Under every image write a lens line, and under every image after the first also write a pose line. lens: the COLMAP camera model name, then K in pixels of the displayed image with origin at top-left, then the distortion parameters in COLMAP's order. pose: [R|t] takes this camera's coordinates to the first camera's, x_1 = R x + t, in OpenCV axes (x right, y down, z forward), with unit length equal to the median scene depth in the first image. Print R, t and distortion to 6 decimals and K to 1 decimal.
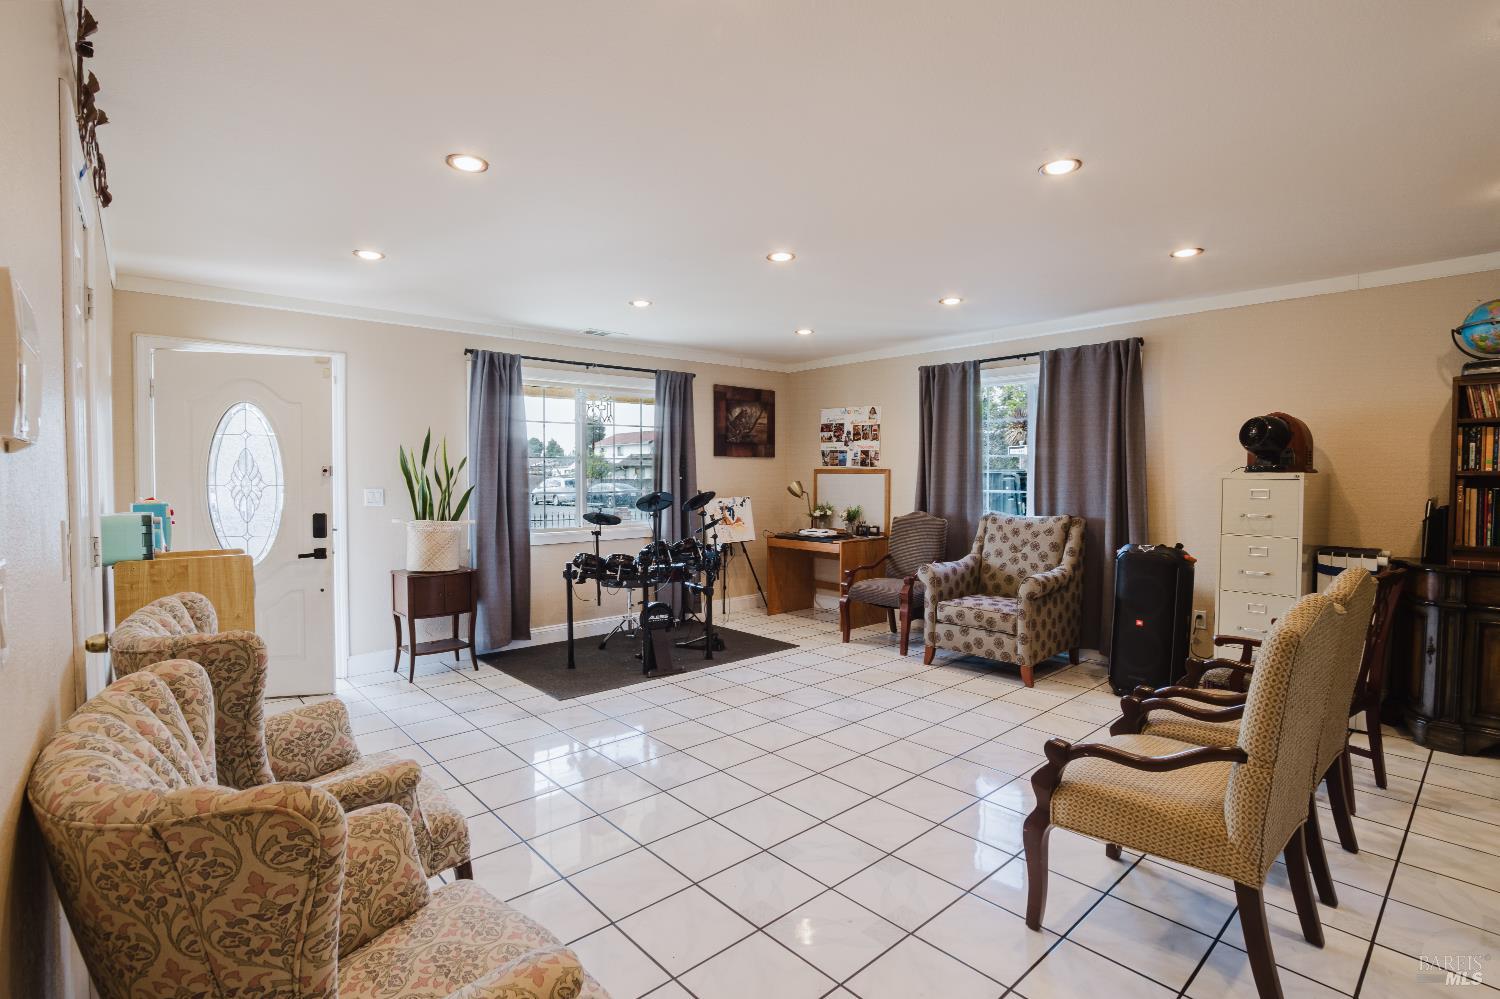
lens RADIAL K [[711.4, 0, 752.3], [0, 711.4, 491.9], [0, 0, 1]] dist [-0.040281, 0.011343]
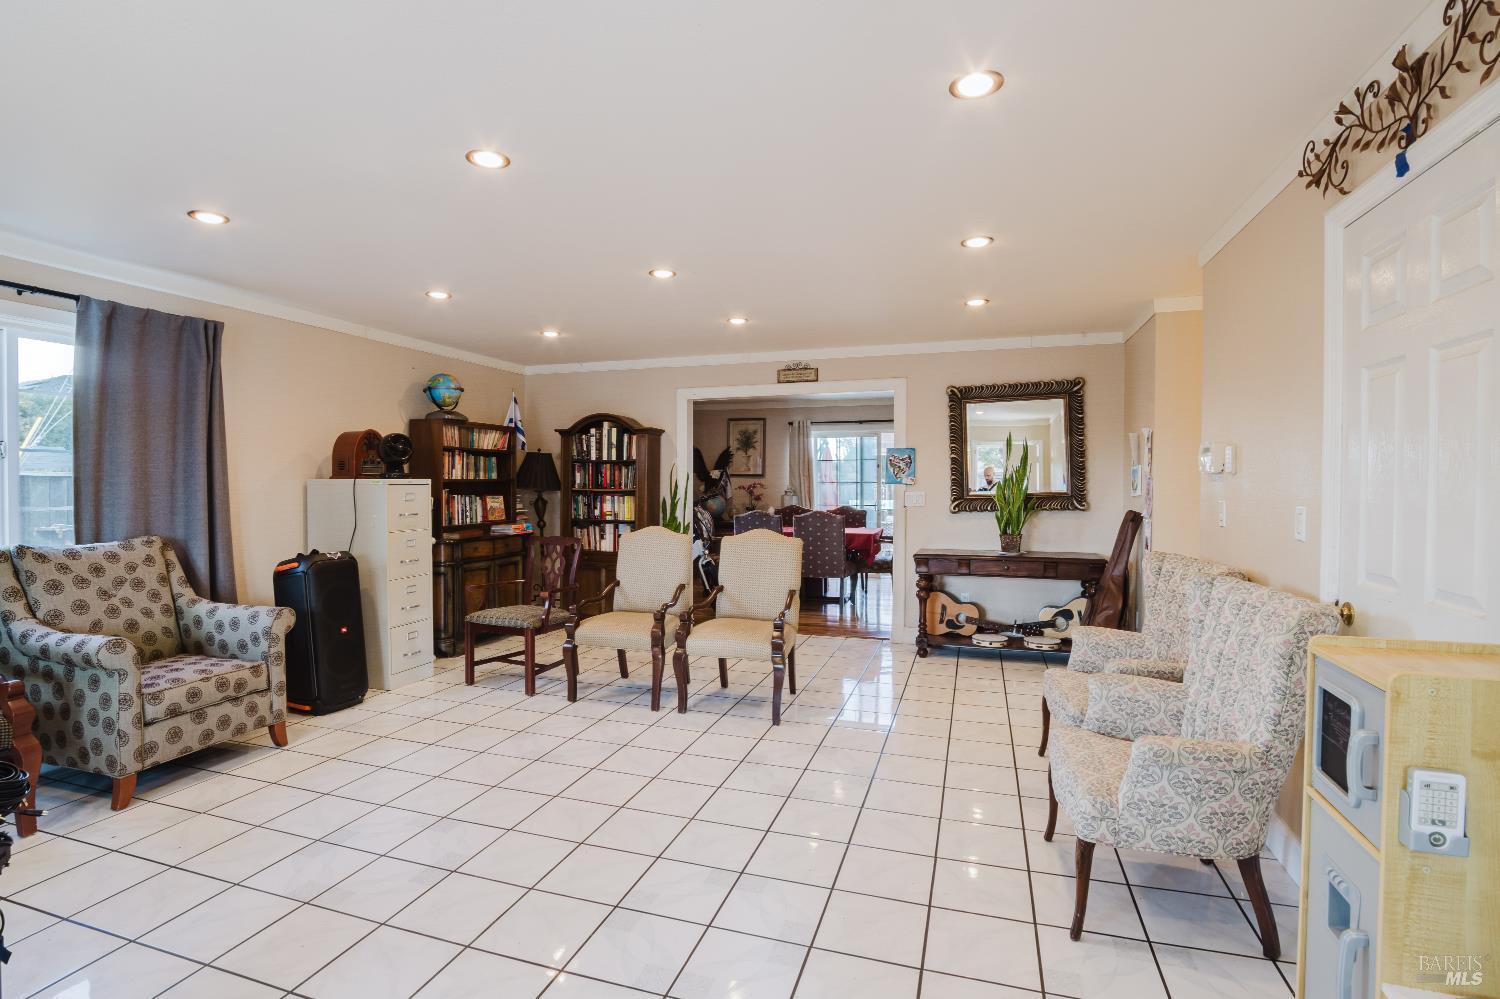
lens RADIAL K [[711.4, 0, 752.3], [0, 711.4, 491.9], [0, 0, 1]] dist [-0.040281, 0.011343]
pose [[-0.501851, -0.015930, 0.864807, -0.526521], [0.017572, 0.999436, 0.028608, -0.024235], [-0.864775, 0.029553, -0.501289, 0.876681]]
